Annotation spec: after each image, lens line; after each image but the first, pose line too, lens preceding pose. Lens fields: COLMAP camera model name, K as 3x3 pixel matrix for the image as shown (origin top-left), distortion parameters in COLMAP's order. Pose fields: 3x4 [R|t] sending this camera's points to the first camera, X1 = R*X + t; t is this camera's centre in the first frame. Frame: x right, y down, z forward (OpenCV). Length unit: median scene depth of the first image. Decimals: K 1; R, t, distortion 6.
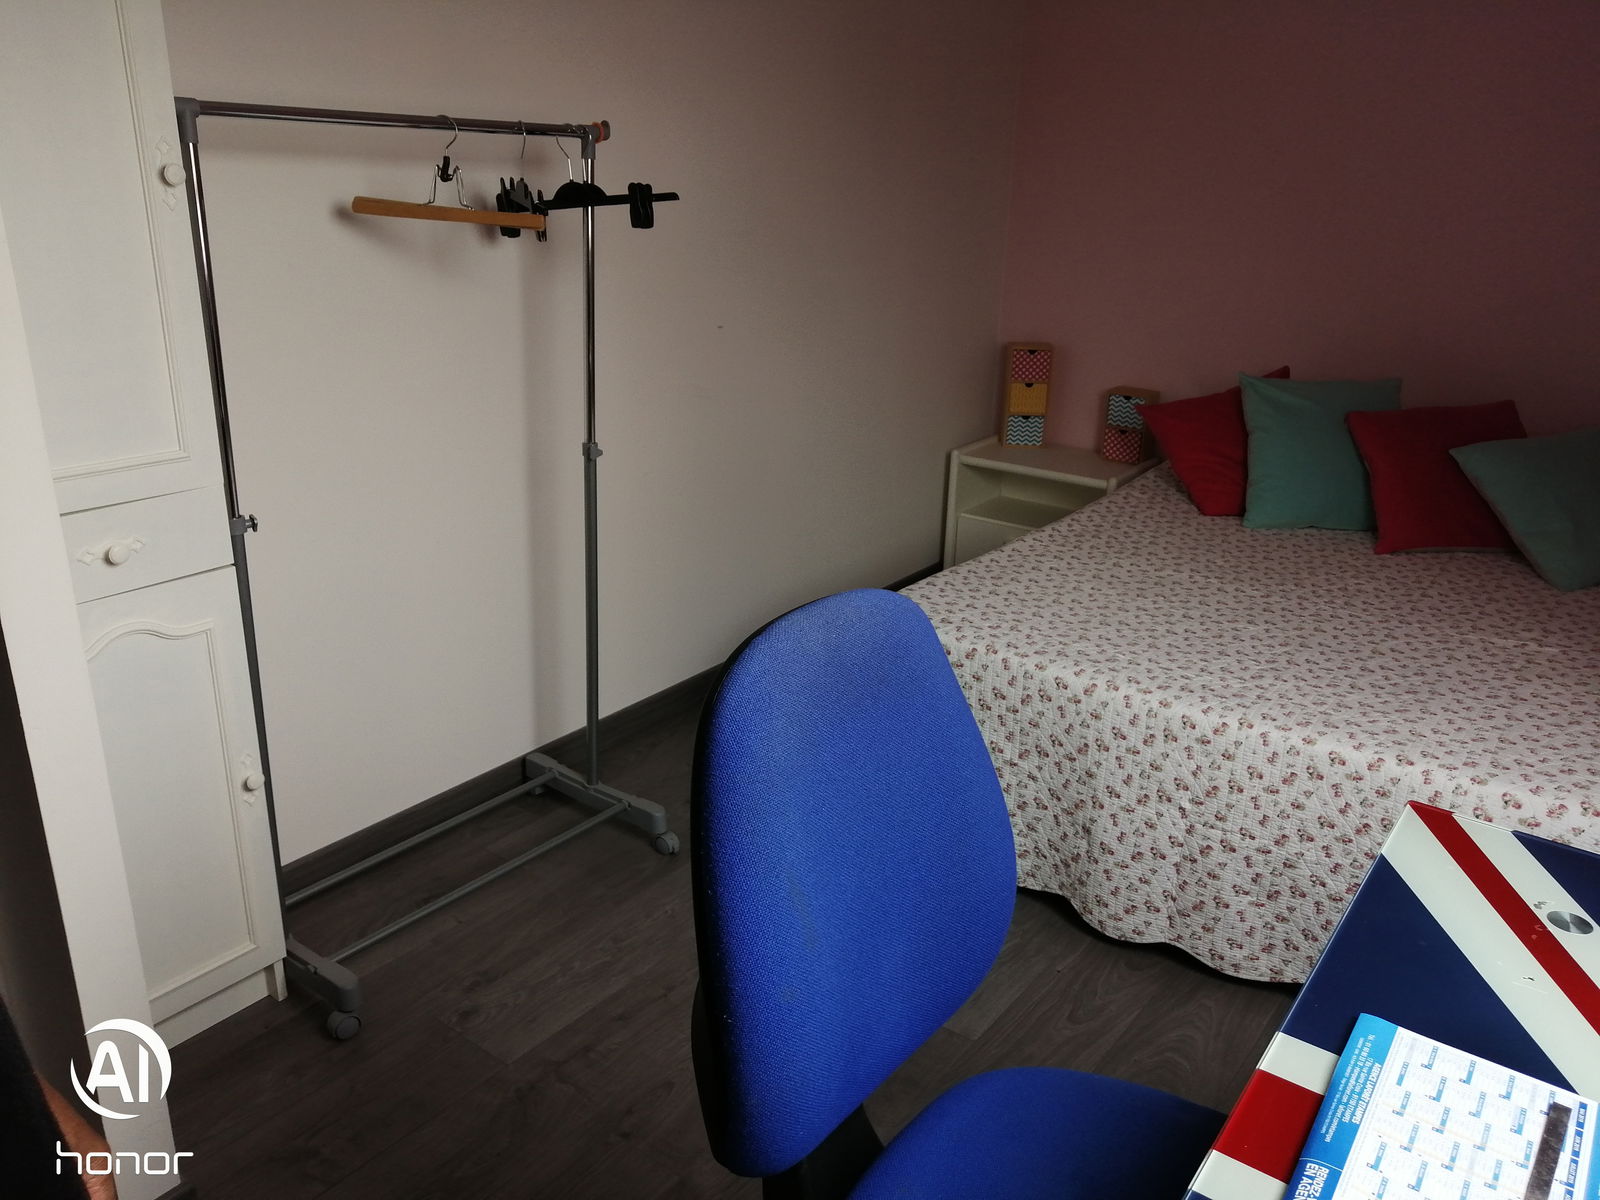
lens RADIAL K [[1250.4, 0, 799.2], [0, 1250.4, 599.1], [0, 0, 1]] dist [0.006422, 0.012747]
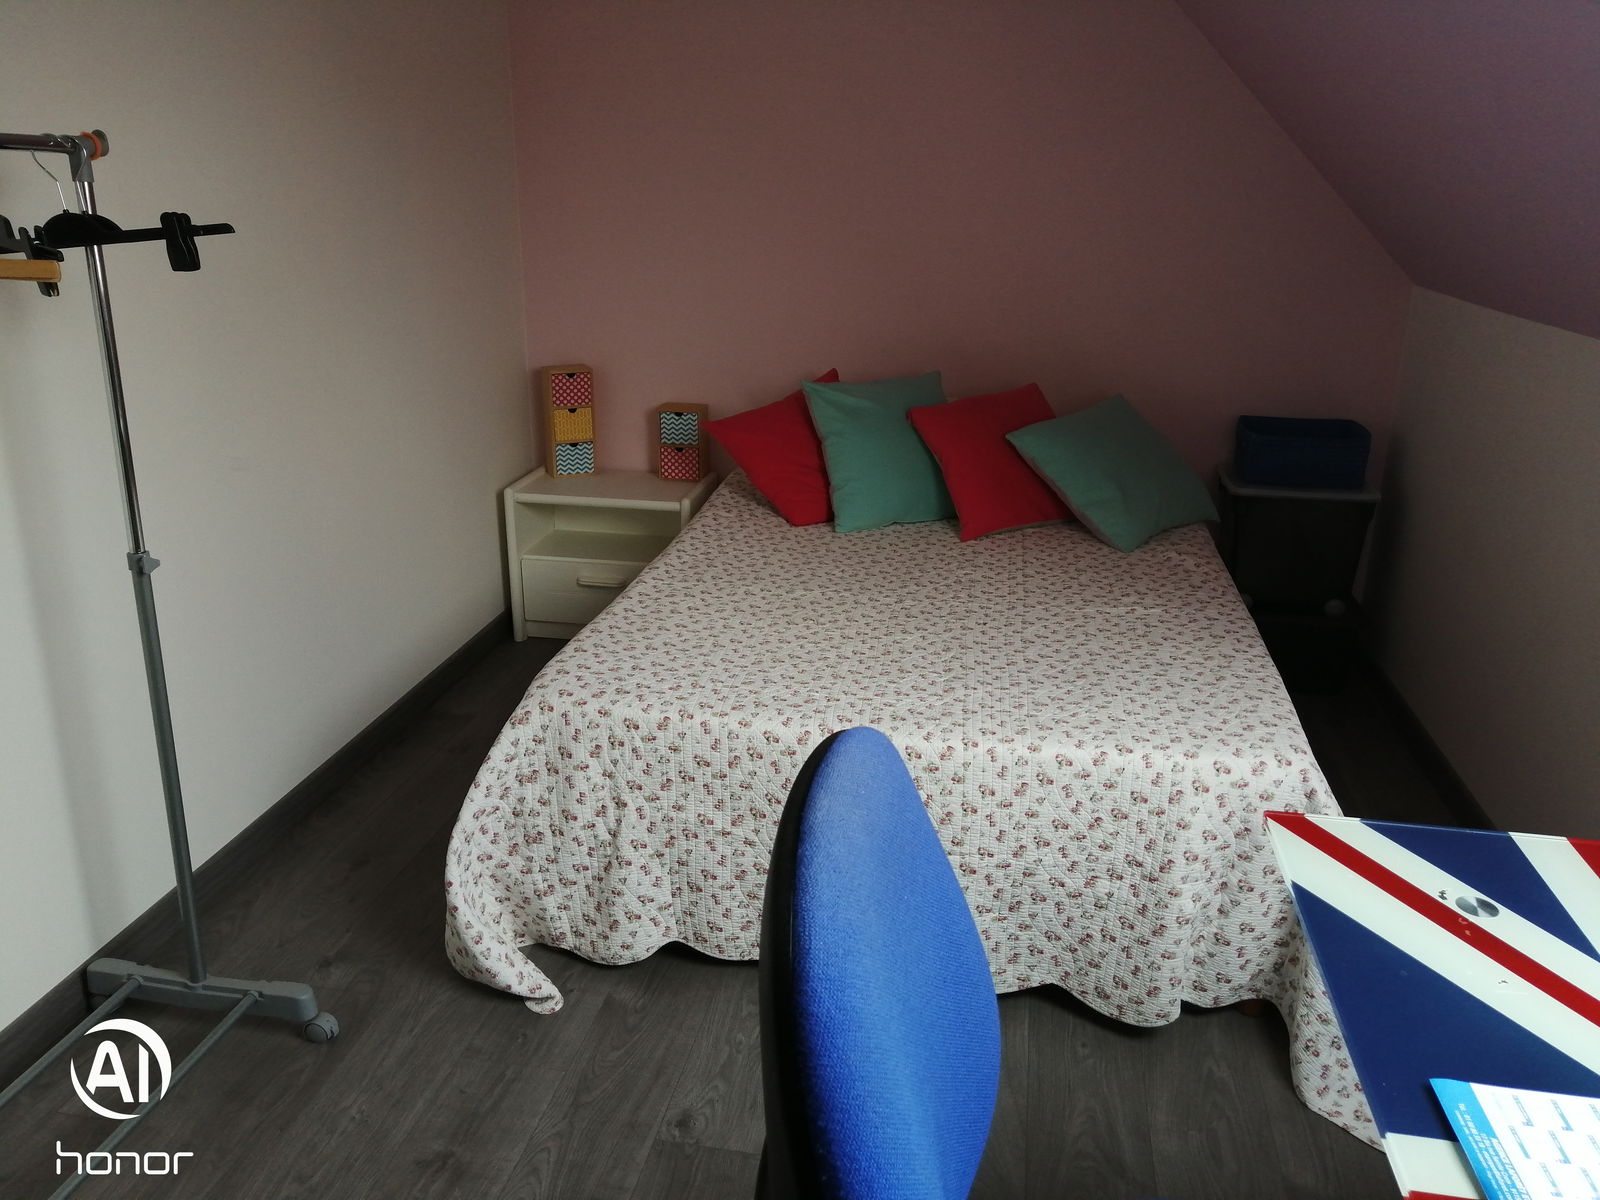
lens RADIAL K [[1250.4, 0, 804.4], [0, 1250.4, 598.8], [0, 0, 1]] dist [0.006422, 0.012747]
pose [[0.897008, -0.161157, 0.411589, -0.126368], [0.164238, 0.986019, 0.028138, -0.053252], [-0.410370, 0.042359, 0.910935, 0.141268]]
